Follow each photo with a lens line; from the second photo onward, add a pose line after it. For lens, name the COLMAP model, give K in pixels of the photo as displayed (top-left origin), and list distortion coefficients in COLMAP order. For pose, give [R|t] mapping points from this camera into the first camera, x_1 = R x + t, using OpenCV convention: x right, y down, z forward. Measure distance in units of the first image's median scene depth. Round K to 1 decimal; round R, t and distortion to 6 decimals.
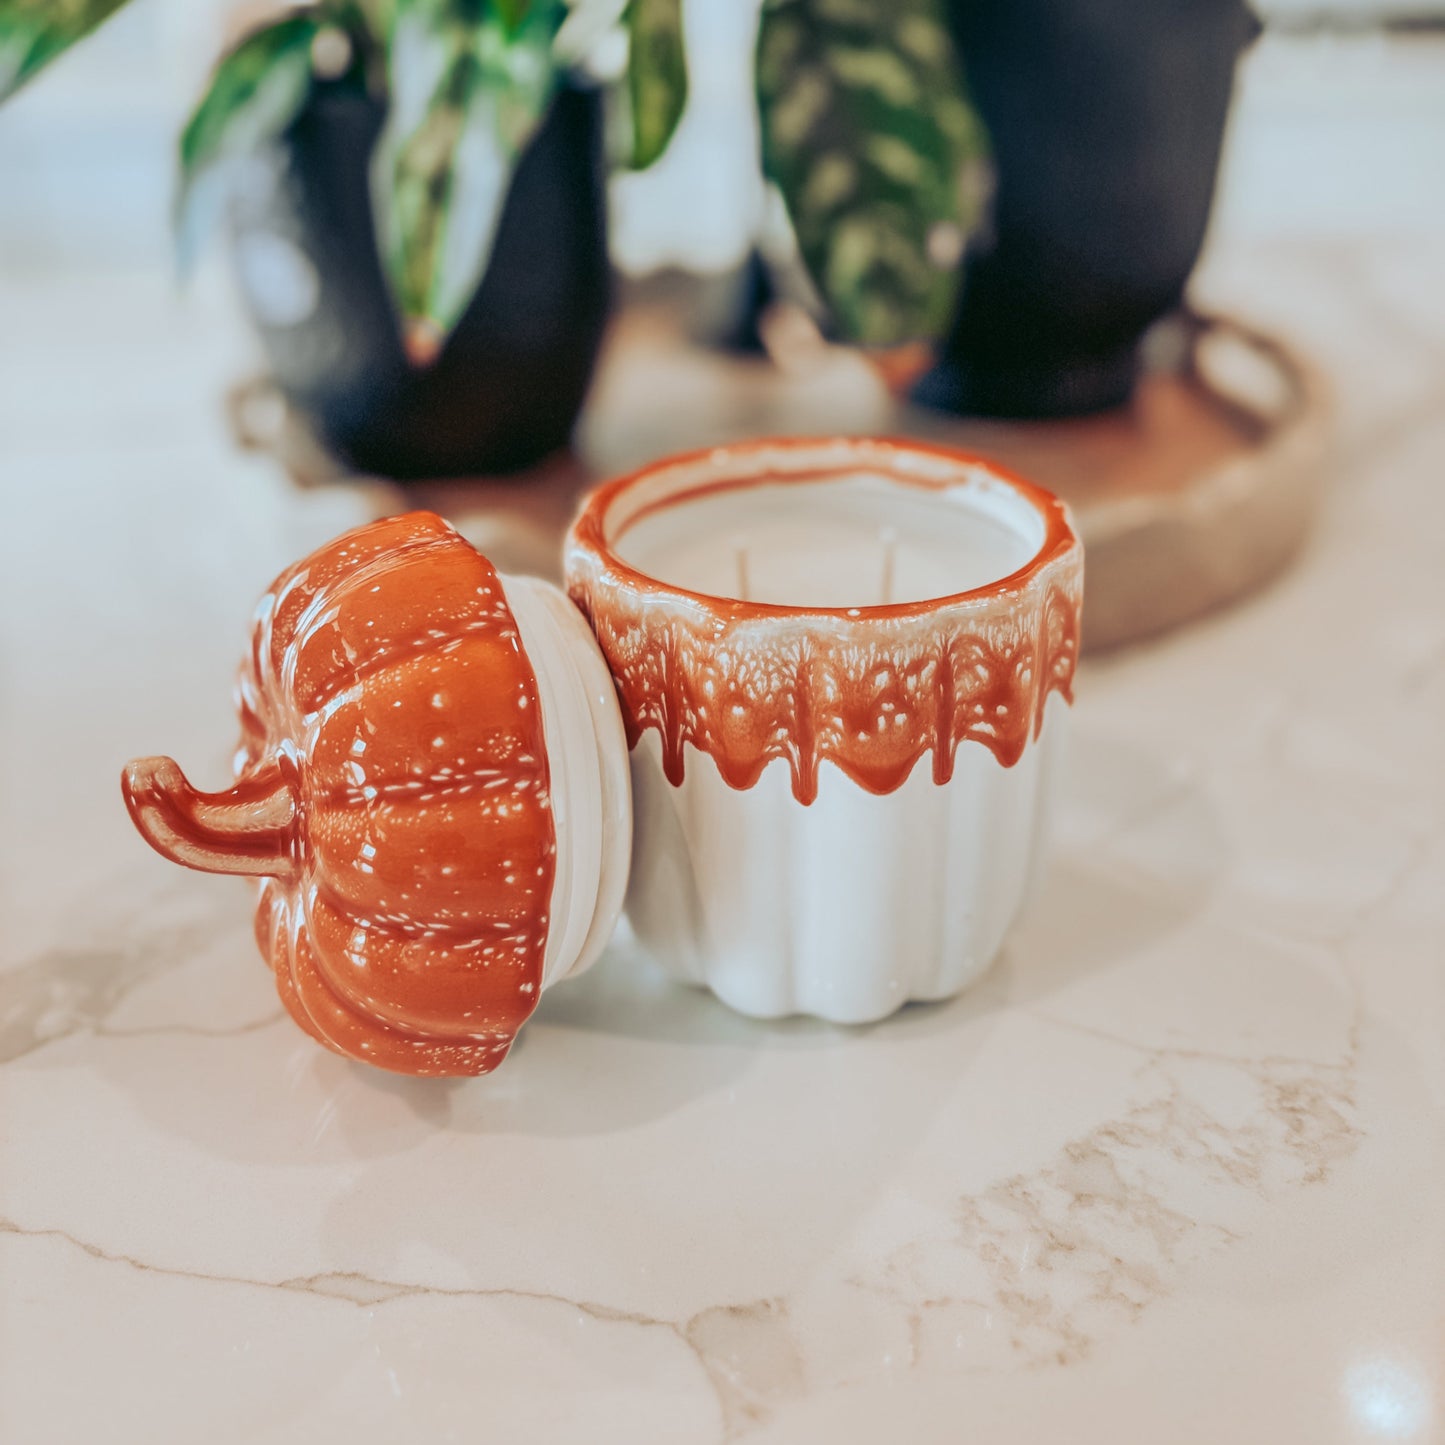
lens RADIAL K [[1420.6, 0, 718.0], [0, 1420.6, 681.1], [0, 0, 1]] dist [-0.001329, 0.000000]
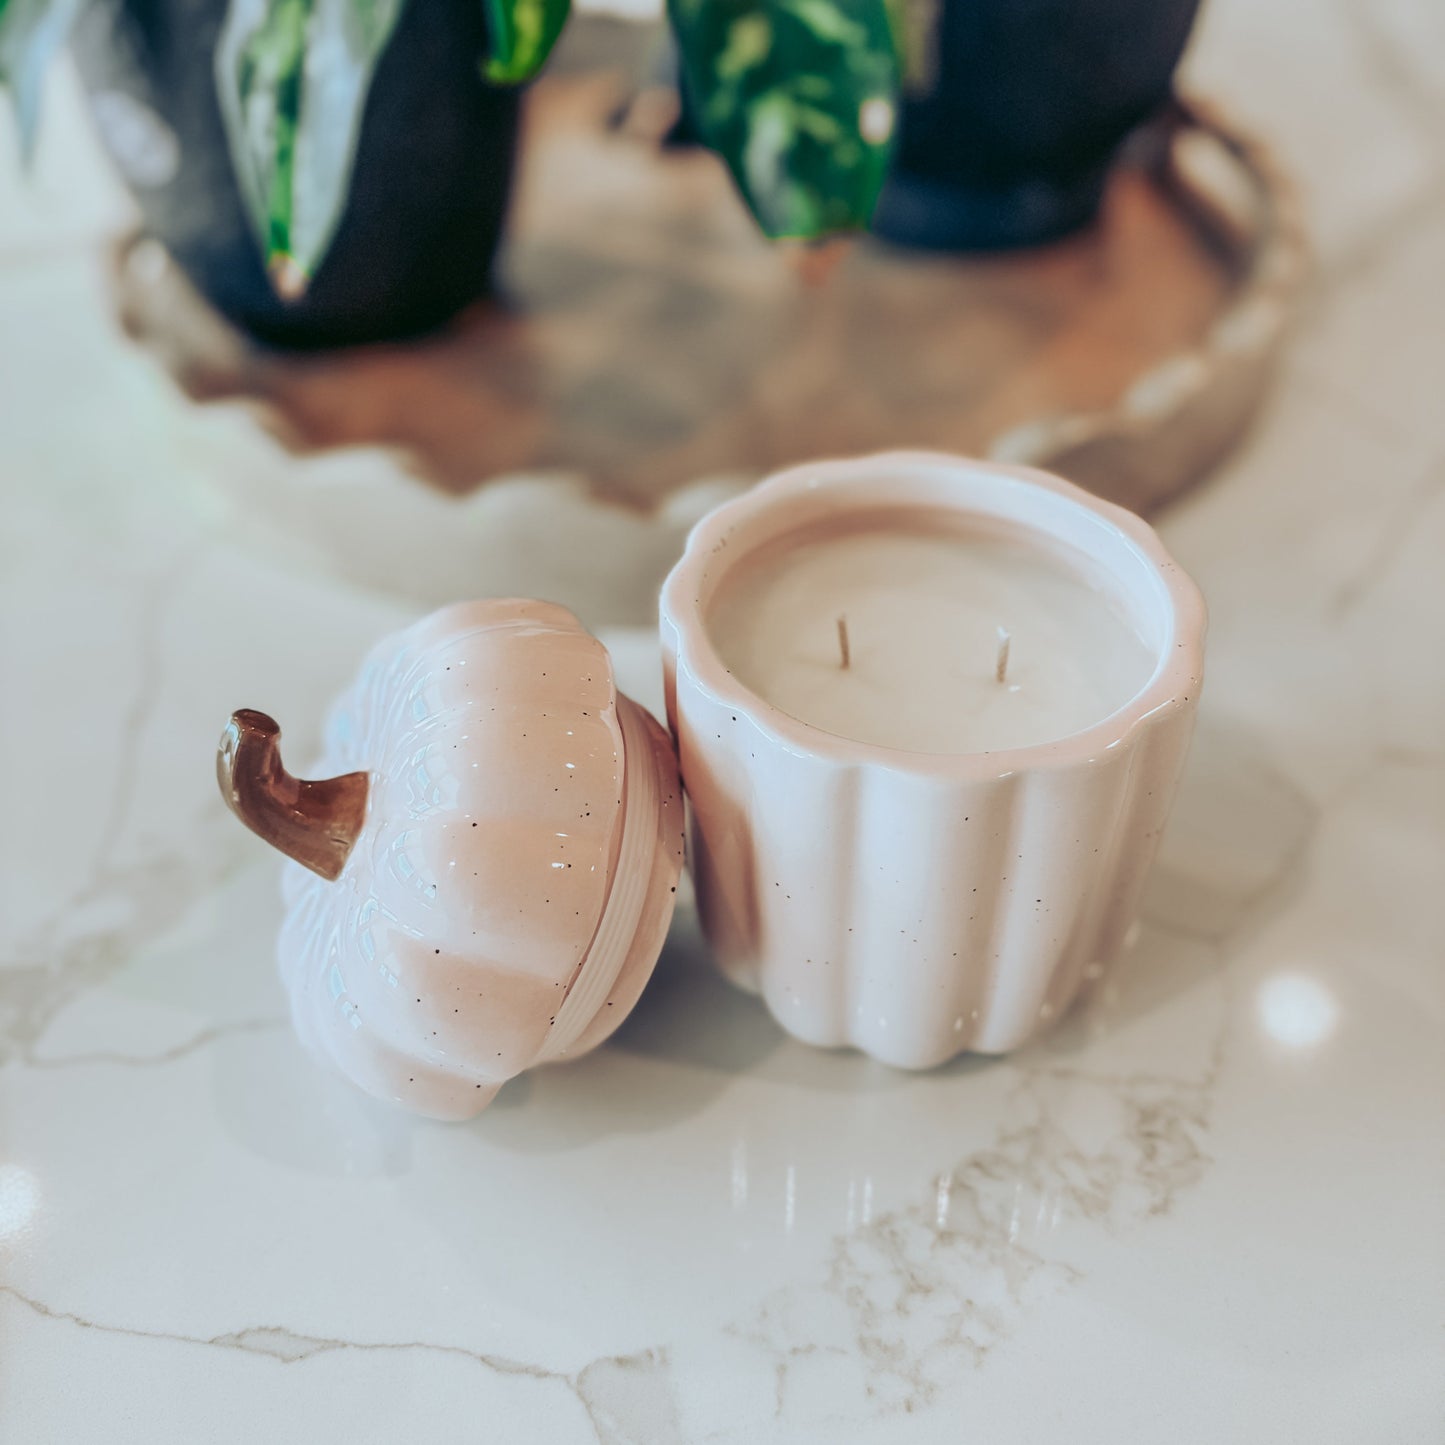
lens RADIAL K [[1411.0, 0, 736.1], [0, 1411.0, 717.1], [0, 0, 1]] dist [-0.004700, 0.000000]
pose [[0.999802, -0.016530, 0.011050, 0.094261], [0.012697, 0.958467, 0.284921, -0.341986], [-0.015301, -0.284725, 0.958487, 0.078789]]
